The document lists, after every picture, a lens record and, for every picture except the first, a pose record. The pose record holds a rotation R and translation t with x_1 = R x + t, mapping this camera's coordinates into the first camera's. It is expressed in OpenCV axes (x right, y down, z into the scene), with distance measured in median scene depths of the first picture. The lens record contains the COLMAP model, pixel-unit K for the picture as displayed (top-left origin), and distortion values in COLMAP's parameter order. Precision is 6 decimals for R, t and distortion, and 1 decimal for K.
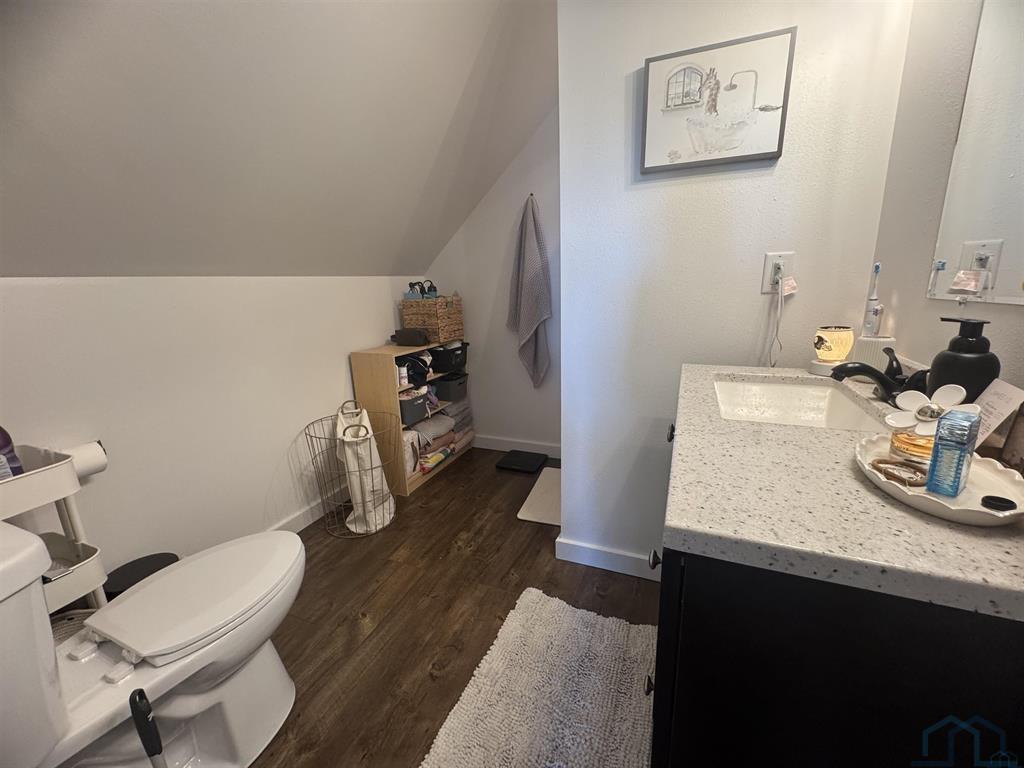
lens RADIAL K [[412.8, 0, 512.1], [0, 412.8, 384.3], [0, 0, 1]] dist [-0.003775, 0.001196]
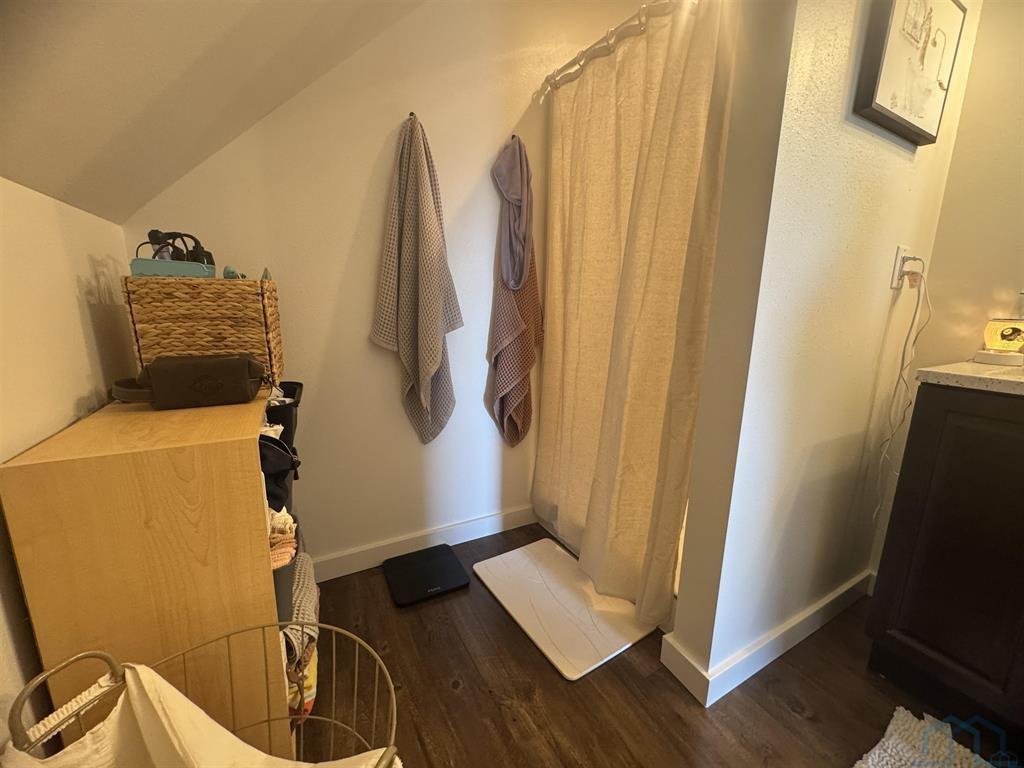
lens RADIAL K [[412.8, 0, 511.8], [0, 412.8, 379.9], [0, 0, 1]] dist [-0.003775, 0.001196]
pose [[0.619732, -0.111649, 0.776831, -0.393027], [0.149303, 0.988525, 0.022965, -0.092642], [-0.770481, 0.101751, 0.629290, 0.628624]]
